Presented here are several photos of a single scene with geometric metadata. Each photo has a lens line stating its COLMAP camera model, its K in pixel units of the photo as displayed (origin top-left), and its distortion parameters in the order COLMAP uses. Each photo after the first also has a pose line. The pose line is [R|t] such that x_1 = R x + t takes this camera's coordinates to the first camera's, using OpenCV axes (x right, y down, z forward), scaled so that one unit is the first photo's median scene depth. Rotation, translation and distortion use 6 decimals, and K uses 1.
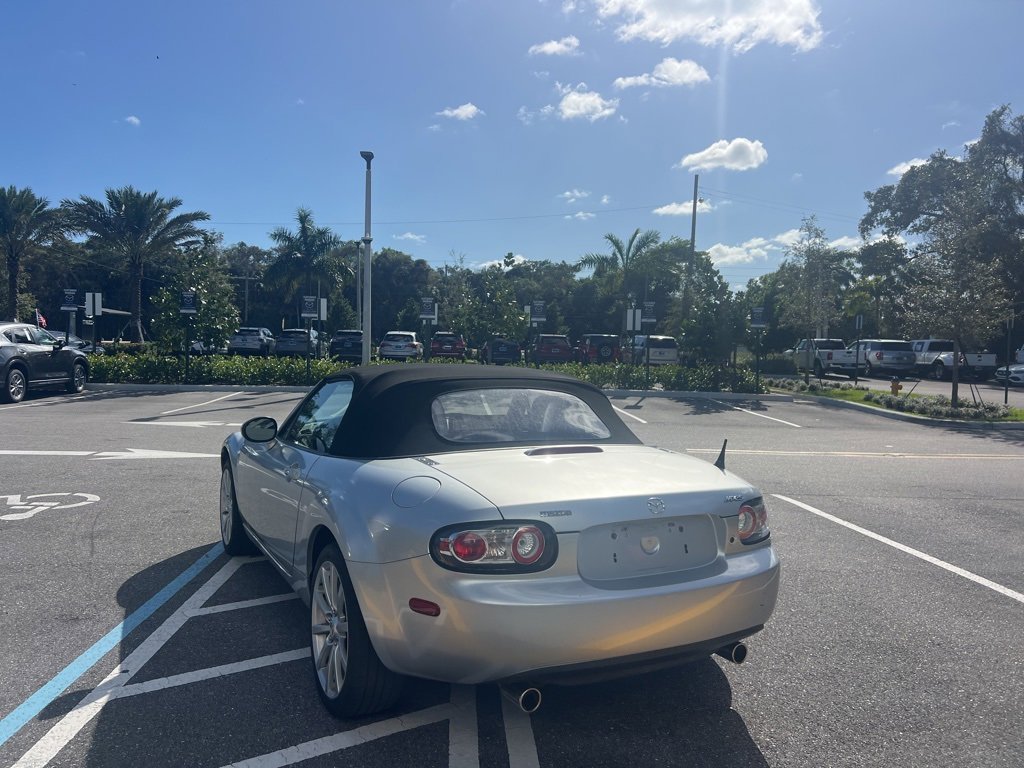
lens RADIAL K [[767.0, 0, 515.4], [0, 767.0, 371.1], [0, 0, 1]] dist [0.057804, -0.062349]
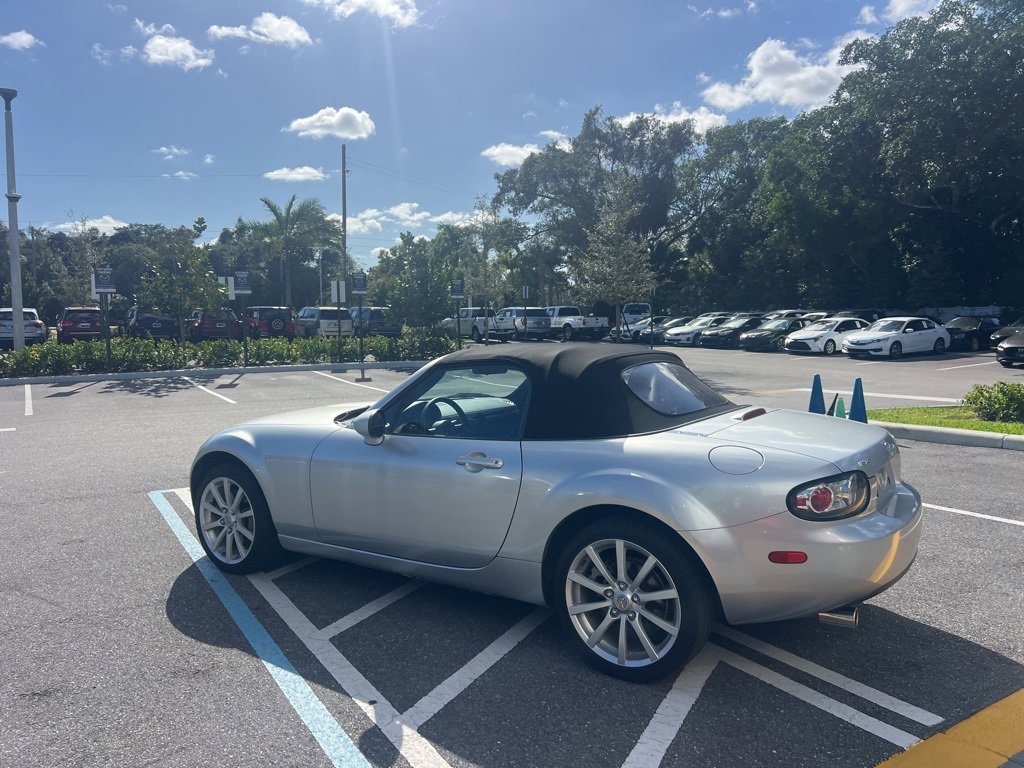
lens RADIAL K [[767.0, 0, 521.0], [0, 767.0, 373.7], [0, 0, 1]] dist [0.057804, -0.062349]
pose [[0.880357, -0.061810, 0.470268, -0.108975], [0.041895, 0.997731, 0.052709, -0.004372], [-0.472459, -0.026701, 0.880948, 0.021203]]
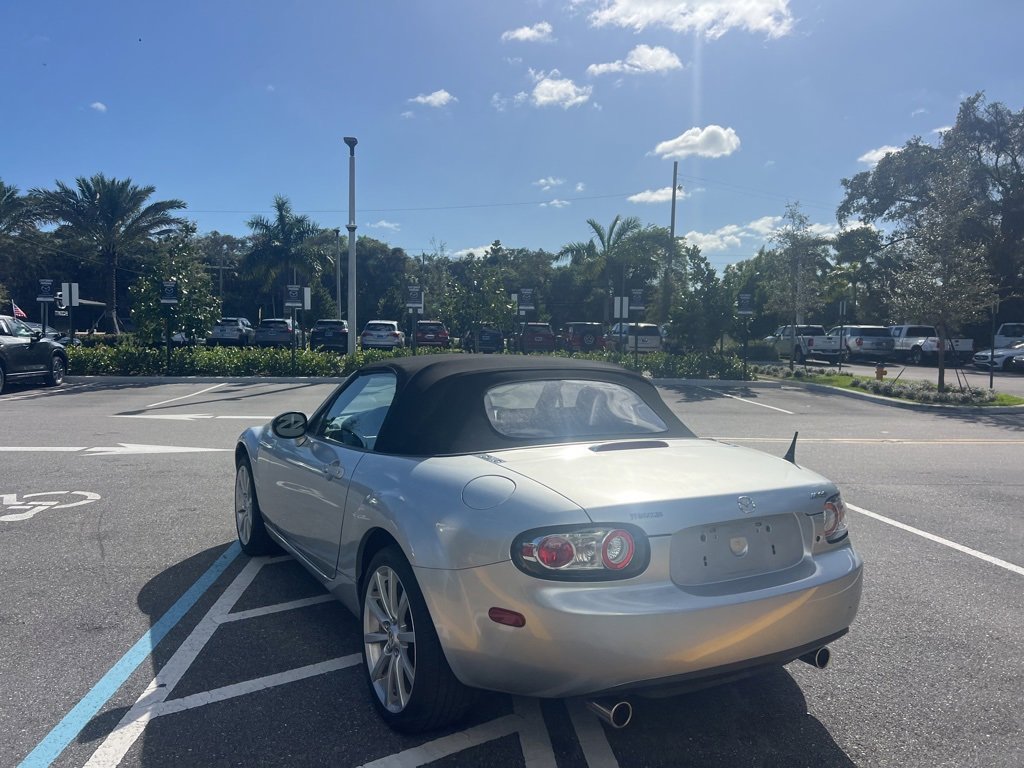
lens RADIAL K [[767.0, 0, 511.7], [0, 767.0, 370.1], [0, 0, 1]] dist [0.057804, -0.062349]
pose [[0.999592, -0.008474, 0.027264, -0.015008], [0.008094, 0.999869, 0.014037, -0.000589], [-0.027379, -0.013811, 0.999530, 0.008210]]
